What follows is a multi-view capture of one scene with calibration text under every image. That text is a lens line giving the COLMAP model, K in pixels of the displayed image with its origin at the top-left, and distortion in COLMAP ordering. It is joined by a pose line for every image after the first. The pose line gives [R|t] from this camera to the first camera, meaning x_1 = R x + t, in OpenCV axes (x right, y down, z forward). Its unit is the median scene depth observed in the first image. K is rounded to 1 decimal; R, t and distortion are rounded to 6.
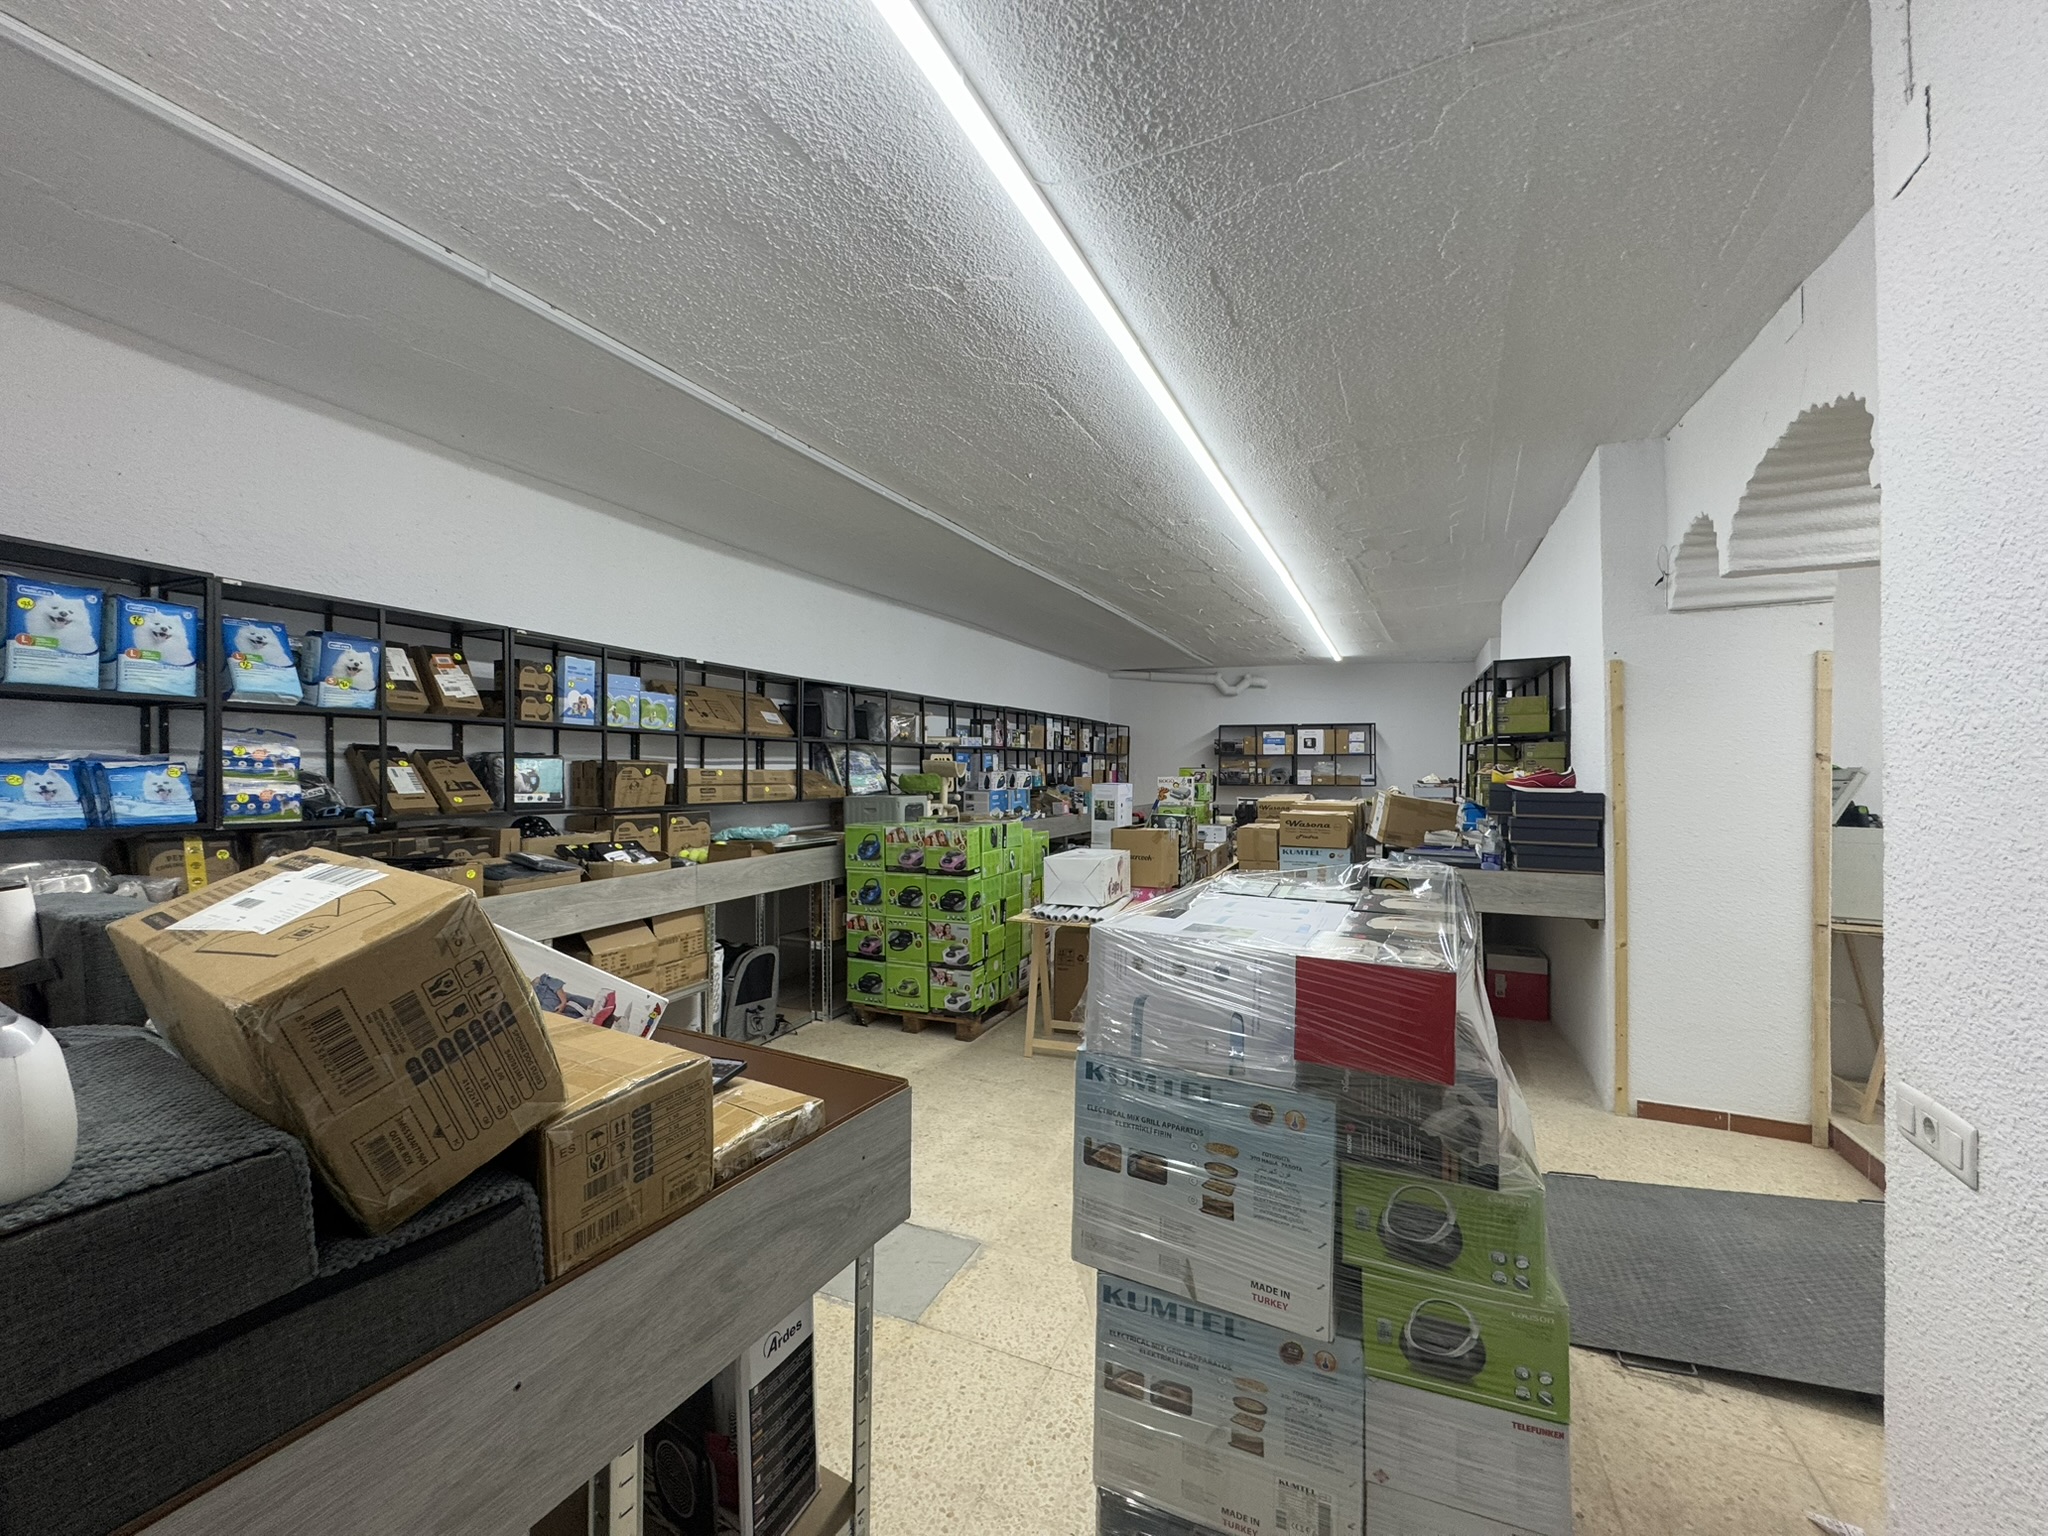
lens RADIAL K [[822.2, 0, 1027.4], [0, 822.2, 770.1], [0, 0, 1]] dist [-0.002391, -0.000267]
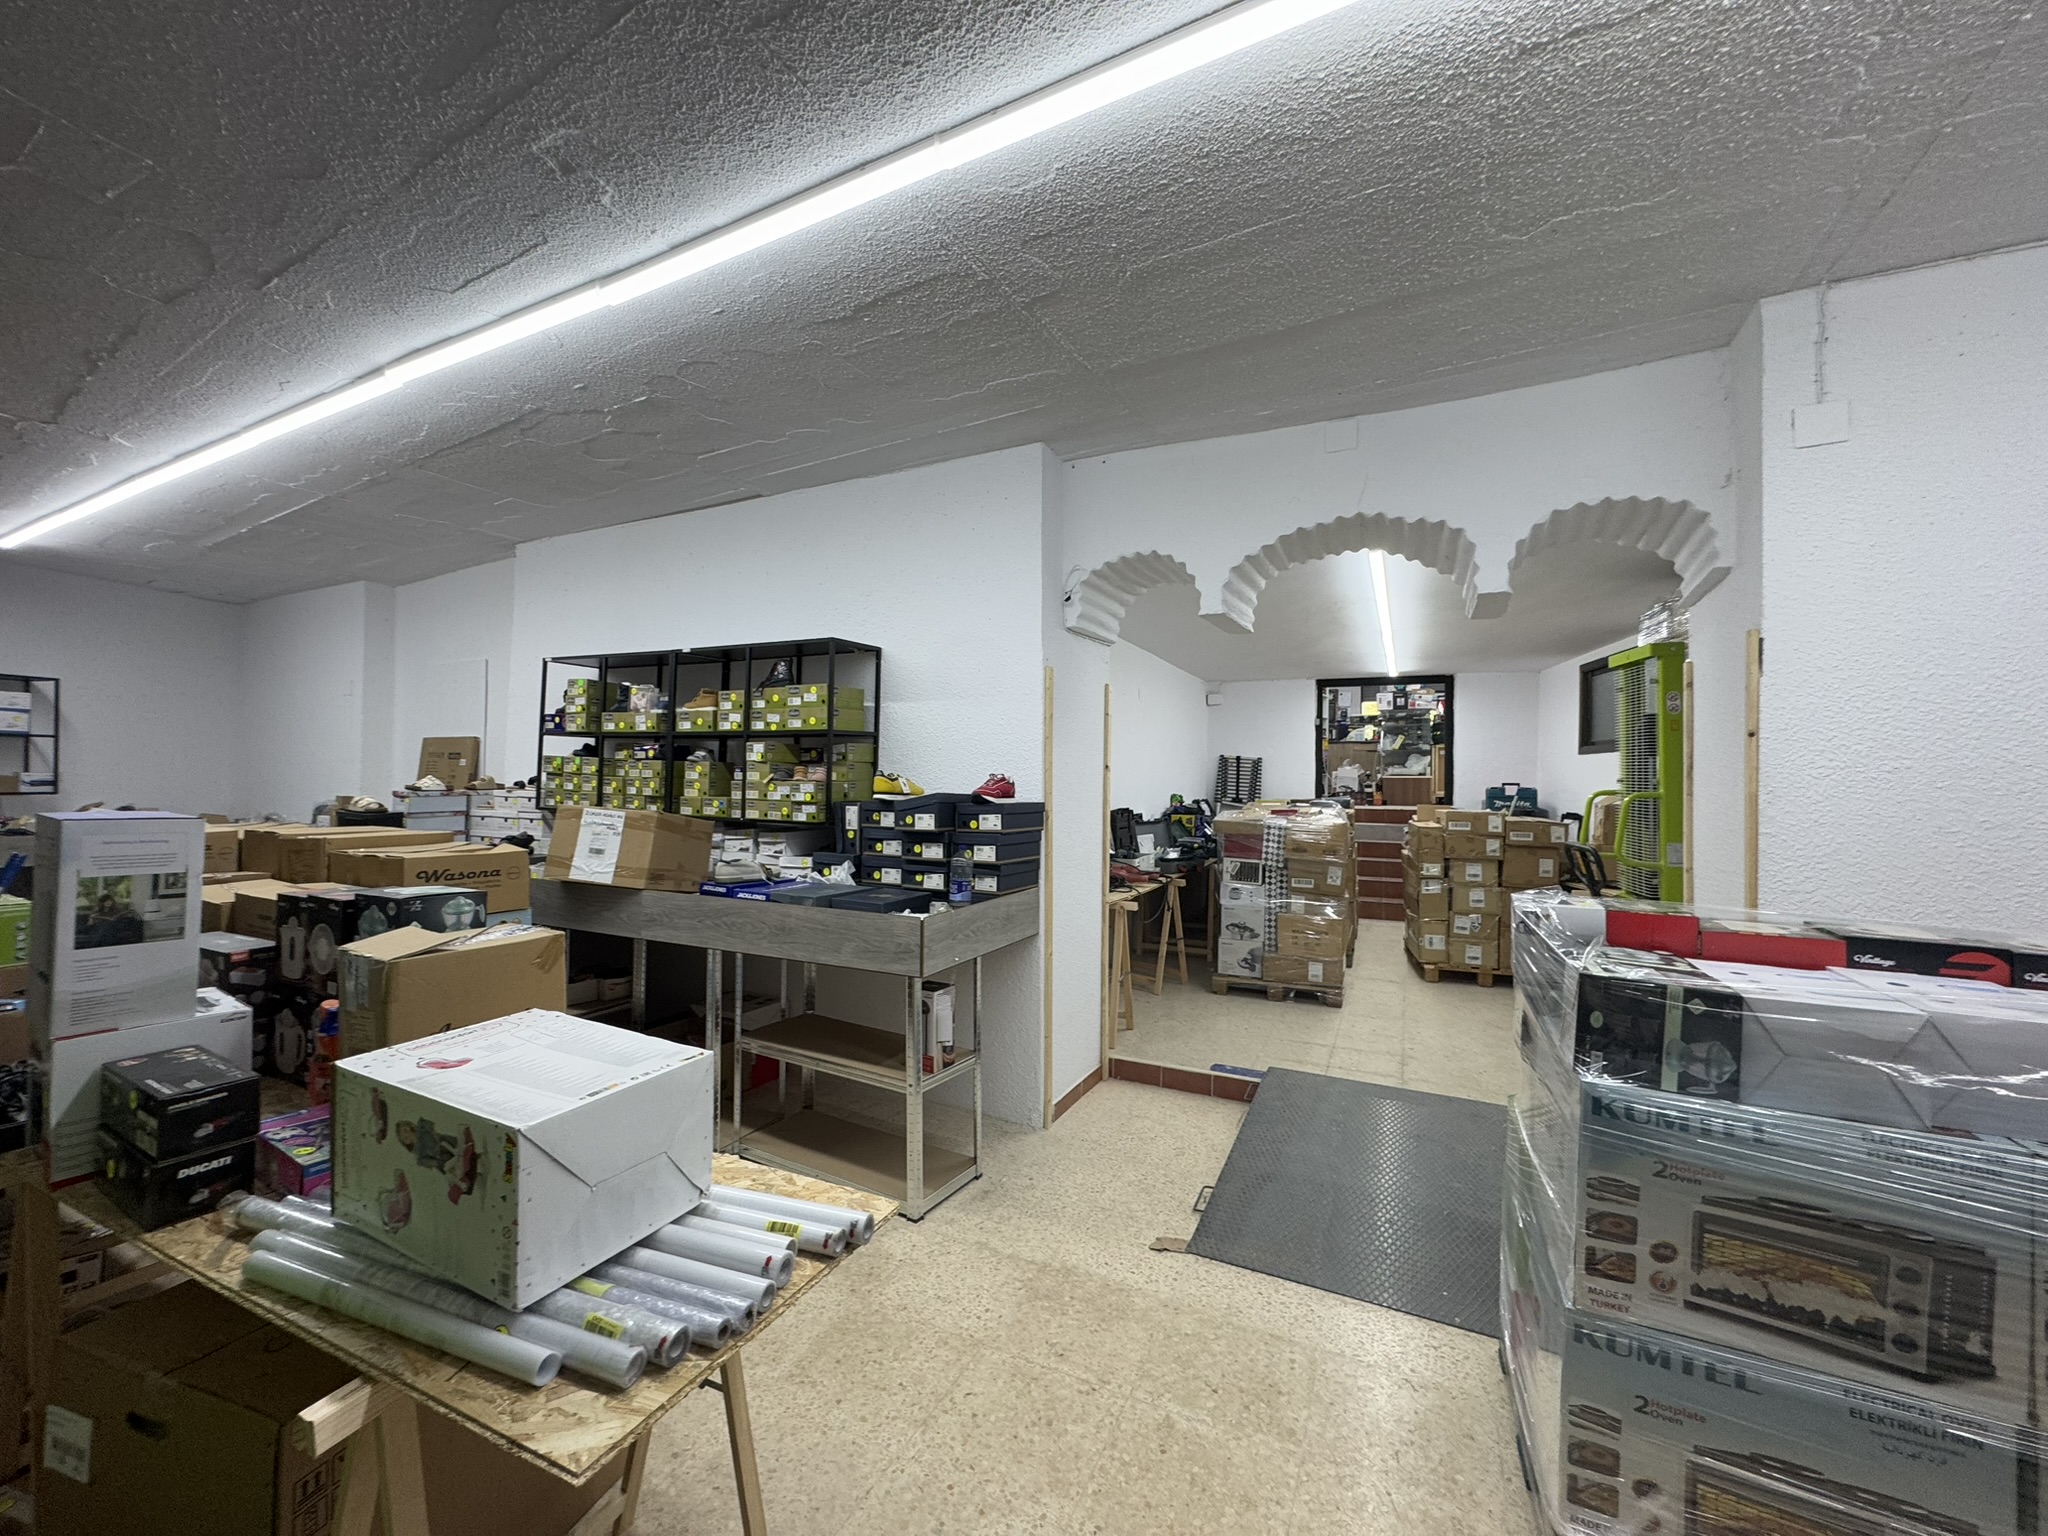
lens RADIAL K [[822.2, 0, 1024.0], [0, 822.2, 767.0], [0, 0, 1]] dist [-0.002391, -0.000267]
pose [[0.069153, 0.007187, 0.997580, -0.274990], [-0.012183, 0.999906, -0.006359, -0.007461], [-0.997532, -0.011714, 0.069234, 0.979455]]
